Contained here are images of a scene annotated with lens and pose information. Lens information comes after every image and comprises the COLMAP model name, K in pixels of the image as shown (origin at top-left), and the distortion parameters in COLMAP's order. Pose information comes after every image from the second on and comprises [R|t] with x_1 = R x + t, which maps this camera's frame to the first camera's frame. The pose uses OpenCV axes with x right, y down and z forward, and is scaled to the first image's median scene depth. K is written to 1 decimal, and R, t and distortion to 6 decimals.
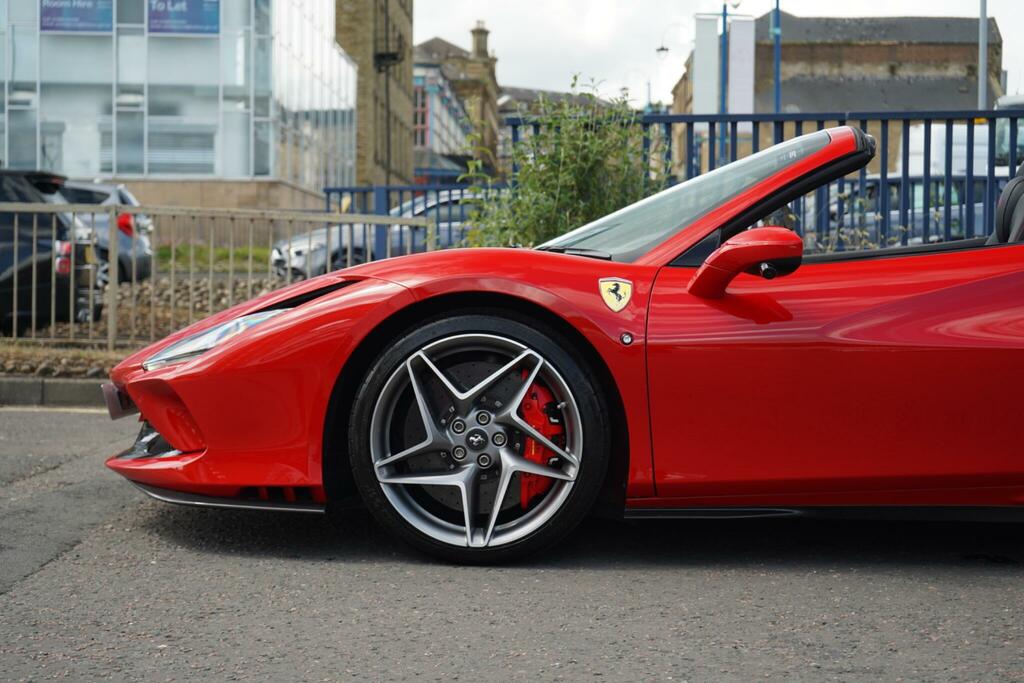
lens RADIAL K [[2173.7, 0, 487.5], [0, 2173.7, 343.1], [0, 0, 1]] dist [-0.086254, 0.640751]
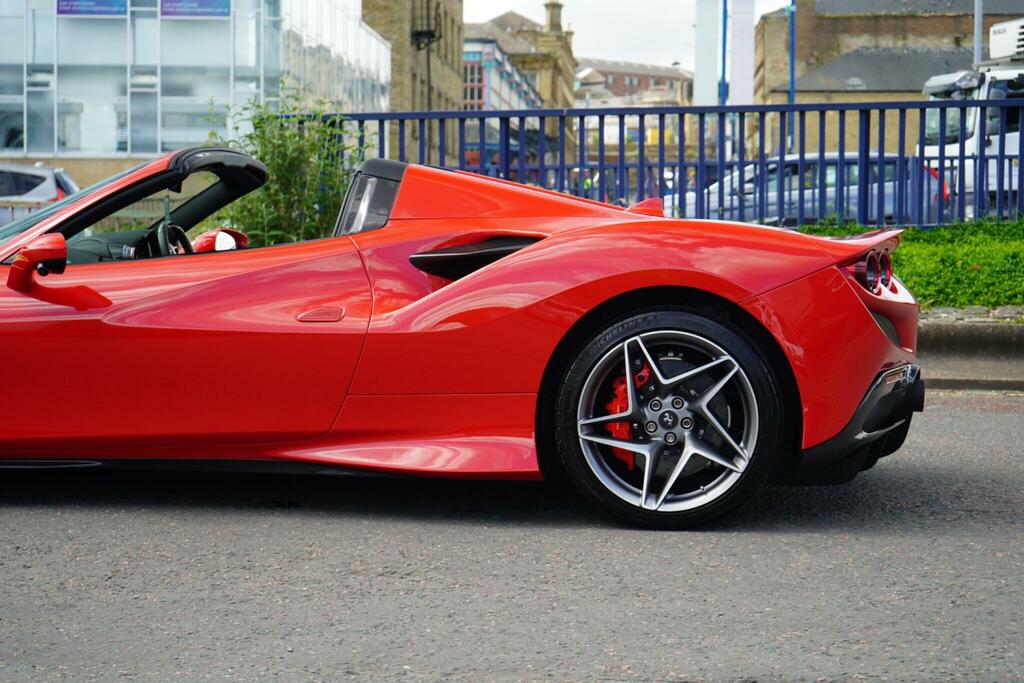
lens RADIAL K [[2173.7, 0, 487.5], [0, 2173.7, 343.1], [0, 0, 1]] dist [-0.086254, 0.640751]
pose [[0.998940, 0.000167, -0.046039, 0.045708], [0.000431, 0.999916, 0.012984, -0.000743], [0.046037, -0.012990, 0.998855, -0.024637]]
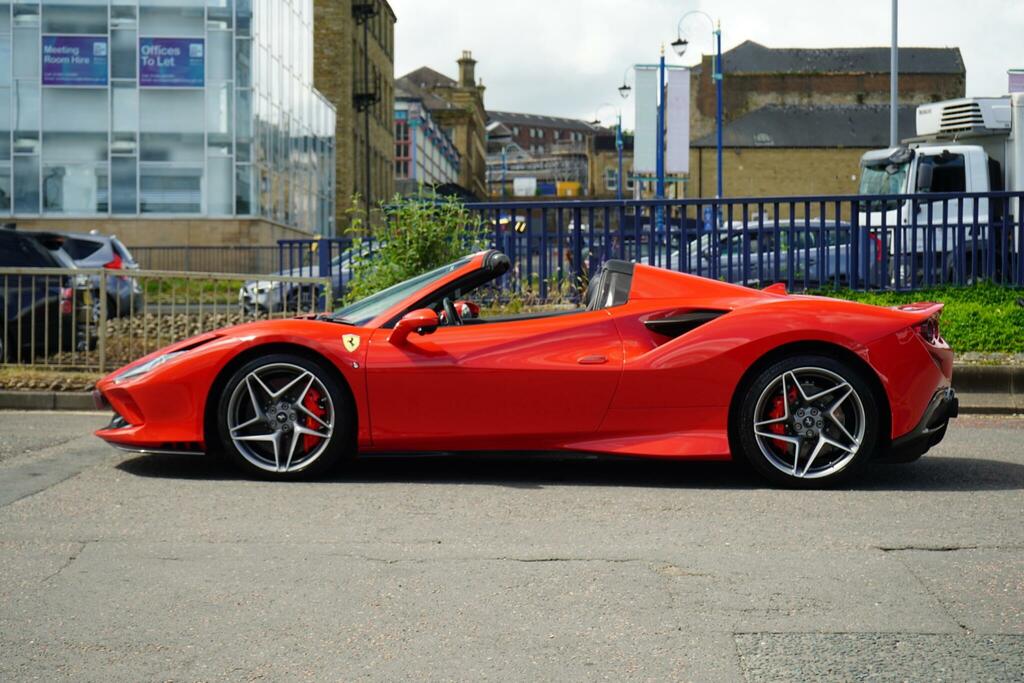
lens RADIAL K [[2173.7, 0, 487.5], [0, 2173.7, 343.1], [0, 0, 1]] dist [-0.086254, 0.640751]
pose [[0.999986, -0.005279, 0.000426, 0.019616], [0.005283, 0.999940, -0.009636, -0.000305], [-0.000375, 0.009638, 0.999953, -0.104754]]
